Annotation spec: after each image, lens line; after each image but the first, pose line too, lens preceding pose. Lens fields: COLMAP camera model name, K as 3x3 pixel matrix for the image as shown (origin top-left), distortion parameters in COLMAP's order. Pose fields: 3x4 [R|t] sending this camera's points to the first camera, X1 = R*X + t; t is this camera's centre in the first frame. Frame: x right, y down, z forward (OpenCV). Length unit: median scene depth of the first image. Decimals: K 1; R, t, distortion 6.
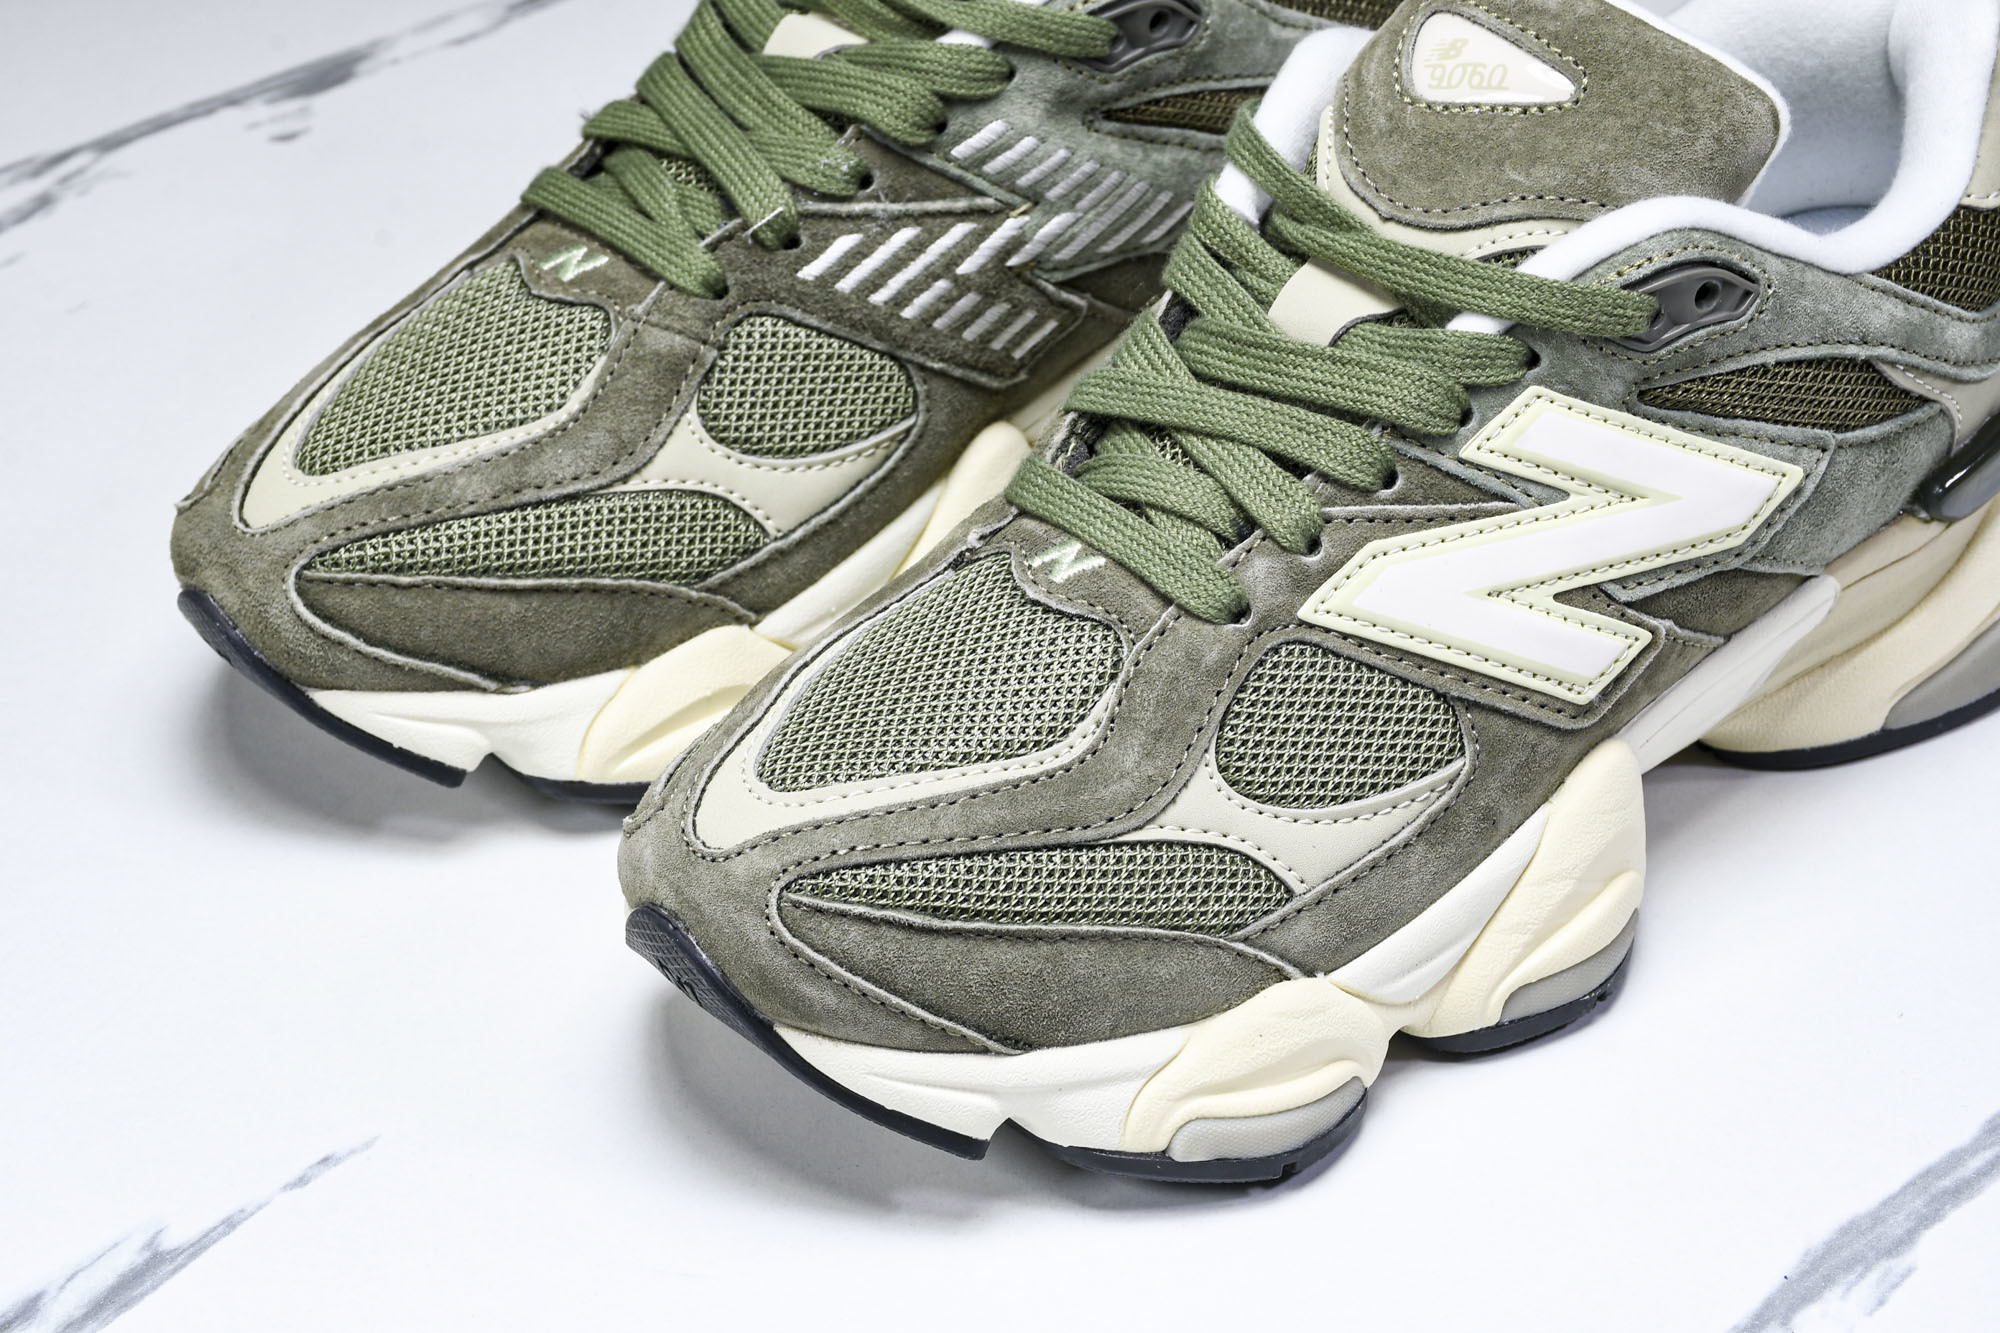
lens RADIAL K [[4226.6, 0, 1000.0], [0, 4226.6, 666.5], [0, 0, 1]] dist [0.315147, 0.870483]
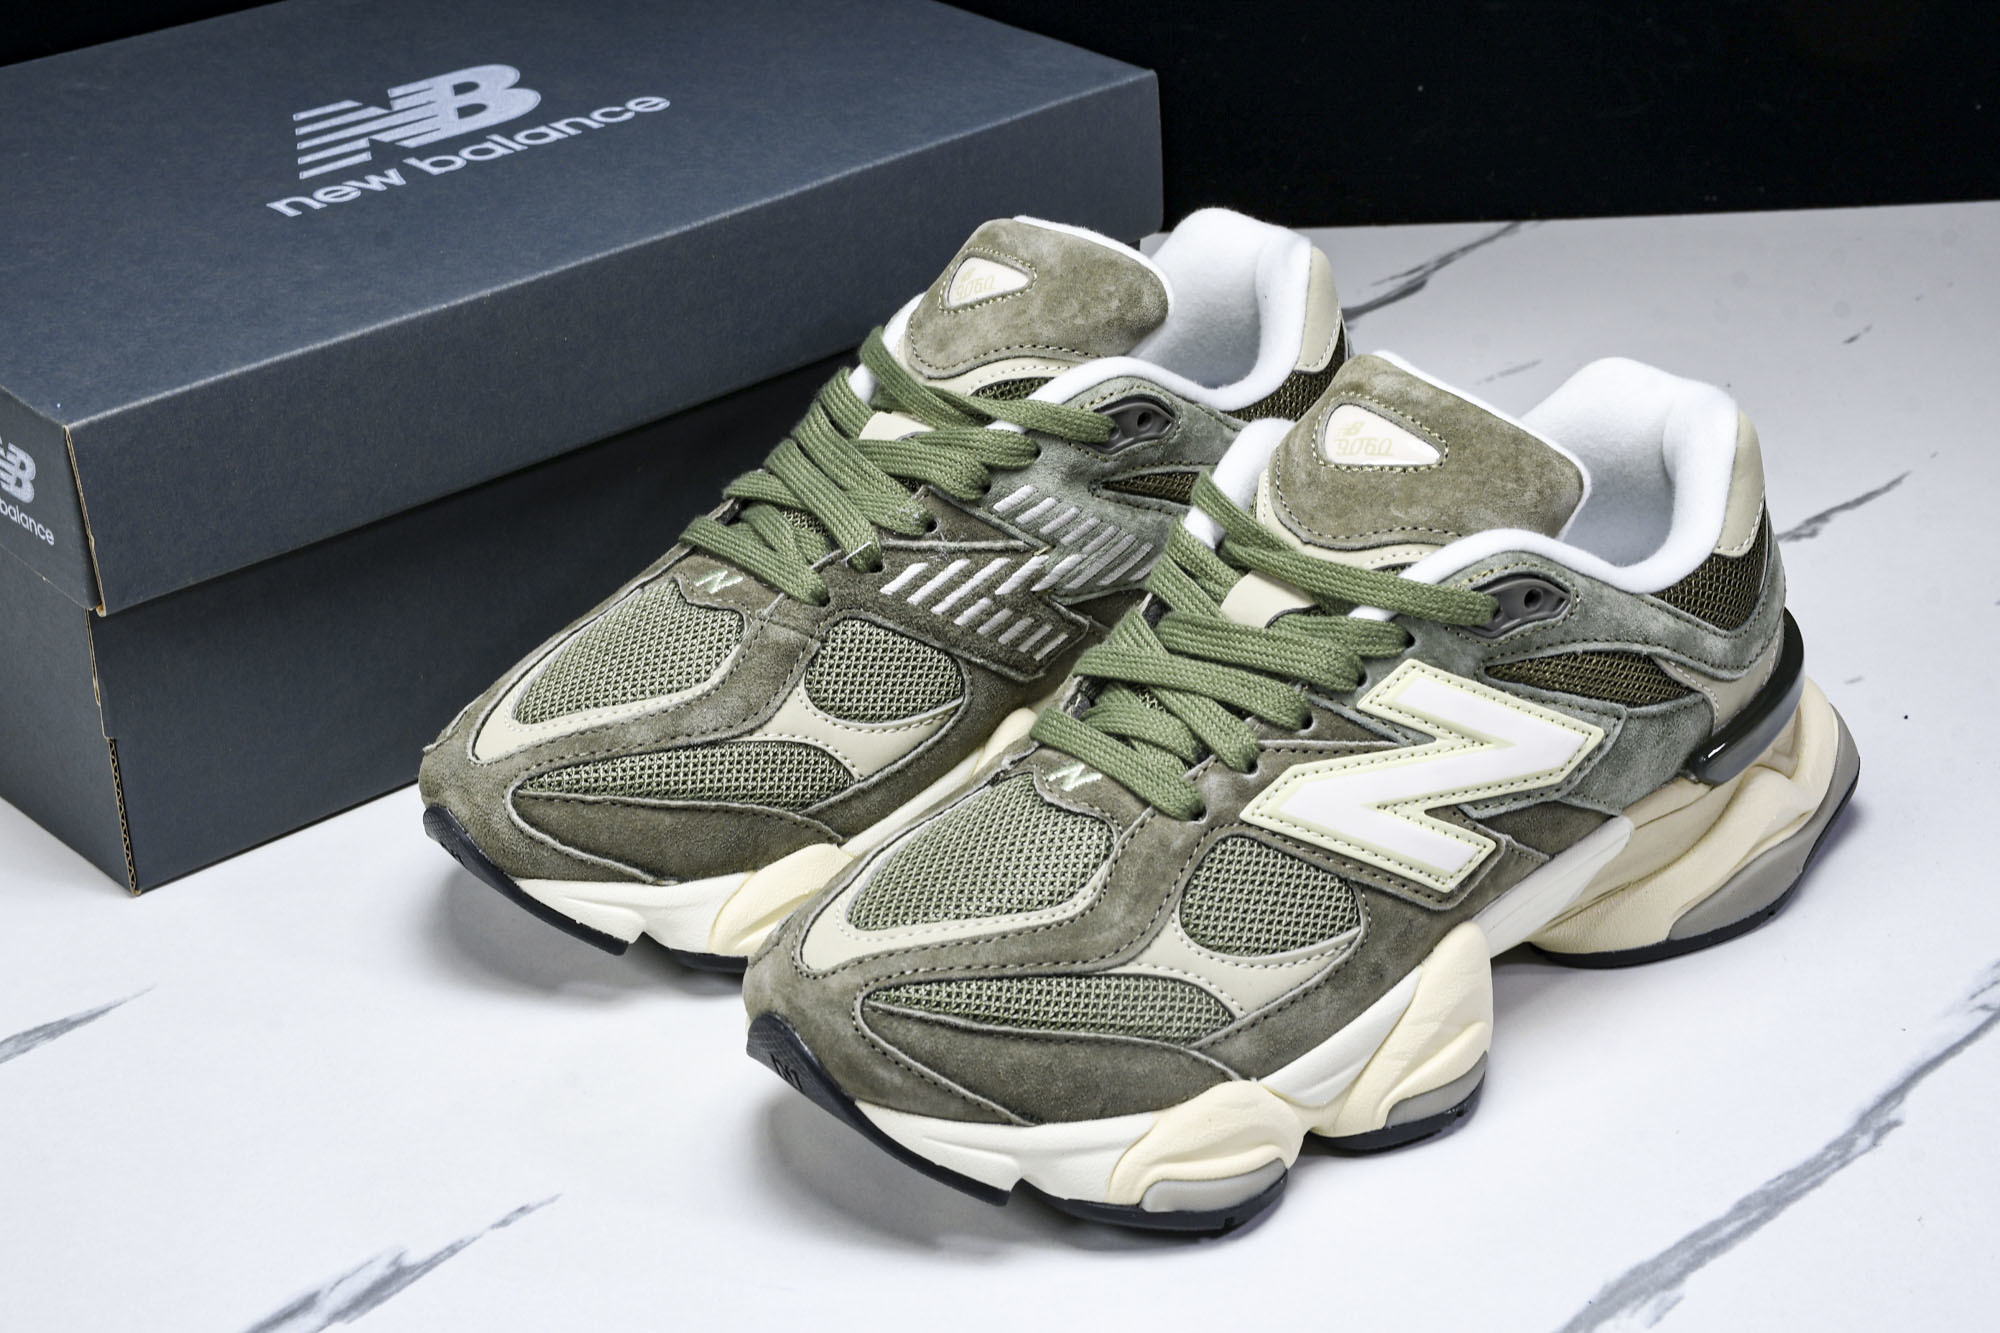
lens RADIAL K [[3571.1, 0, 1000.0], [0, 3571.1, 666.5], [0, 0, 1]] dist [0.243149, 0.289098]
pose [[0.999772, 0.021372, 0.000029, -0.009141], [-0.021175, 0.990720, -0.134258, 0.096461], [-0.002898, 0.134226, 0.990946, -0.163396]]
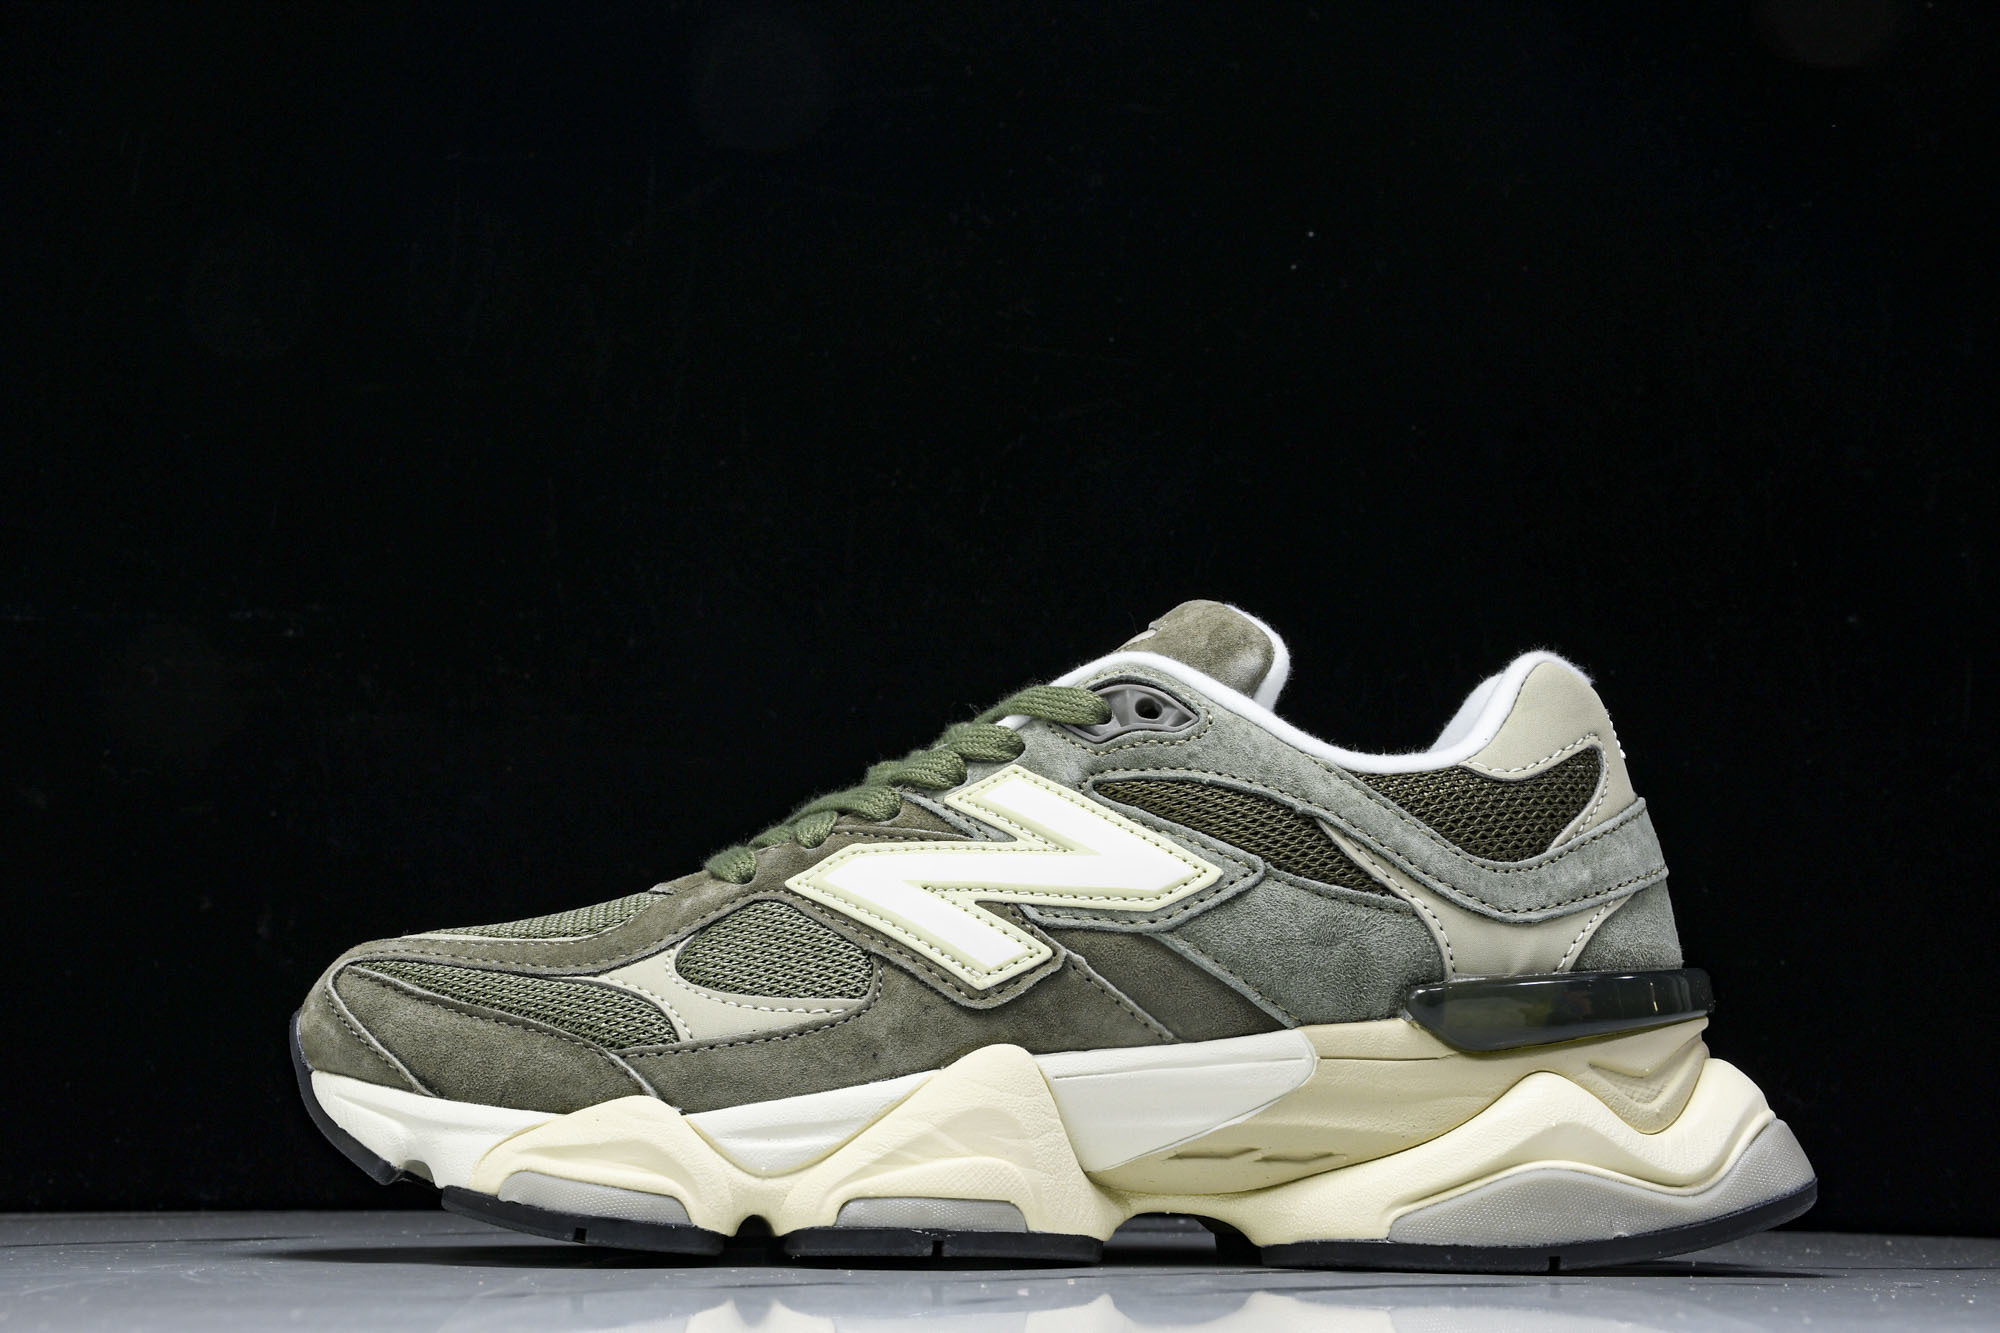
lens RADIAL K [[3260.2, 0, 1000.0], [0, 3260.2, 666.5], [0, 0, 1]] dist [0.133702, 0.188272]
pose [[0.794202, -0.063001, -0.604379, 0.716961], [-0.389331, 0.710886, -0.585715, 0.491162], [0.466546, 0.700479, 0.540059, 0.439017]]
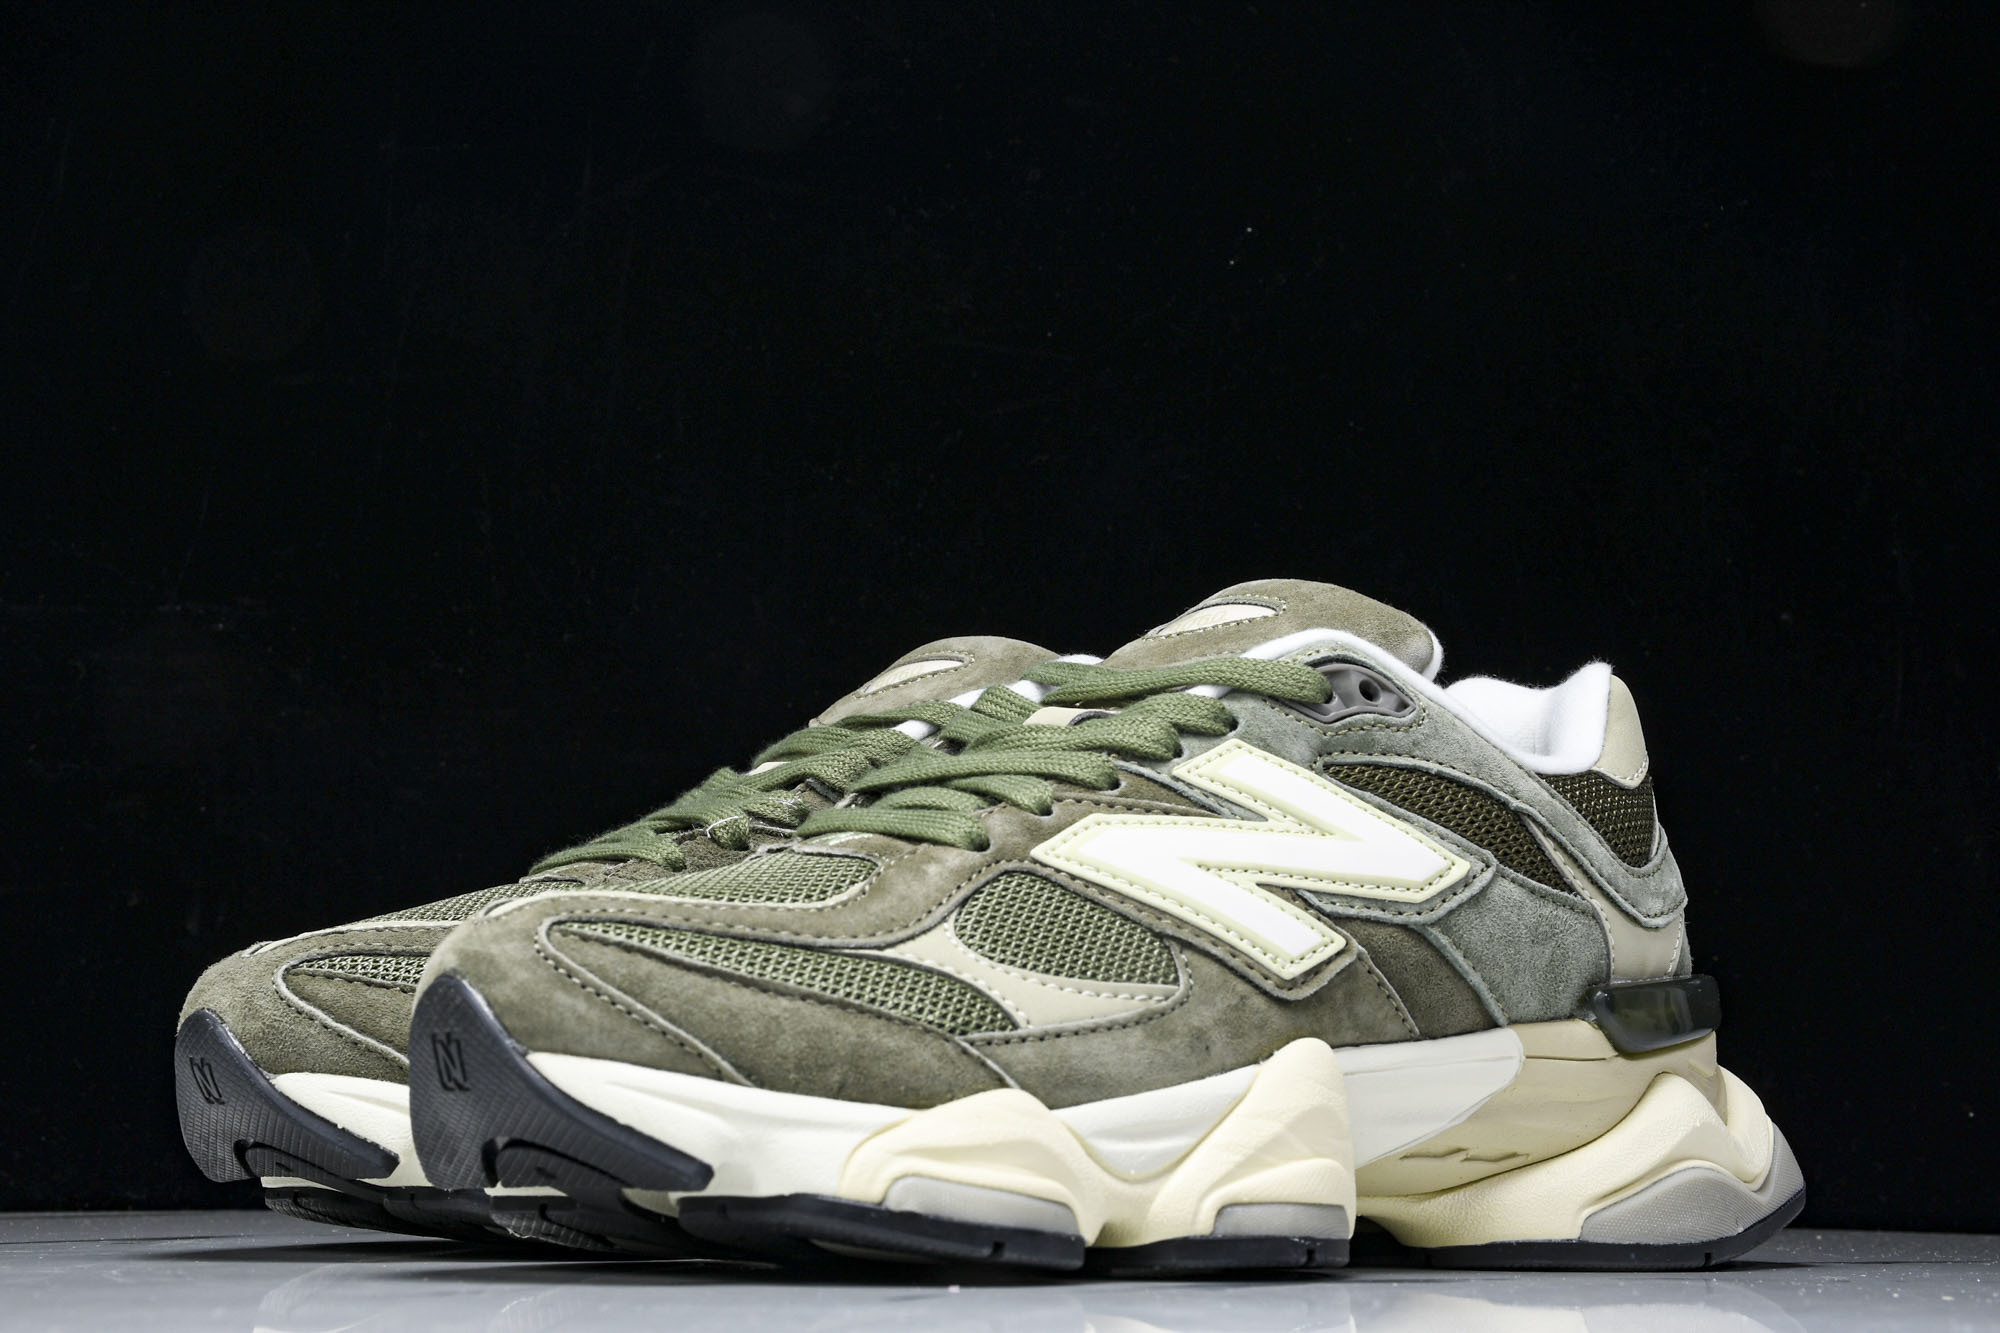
lens RADIAL K [[3260.2, 0, 1000.0], [0, 3260.2, 666.5], [0, 0, 1]] dist [0.133702, 0.188272]
pose [[0.999079, 0.021683, -0.037015, 0.092030], [-0.041671, 0.695449, -0.717366, 0.584011], [0.010187, 0.718248, 0.695713, 0.336669]]
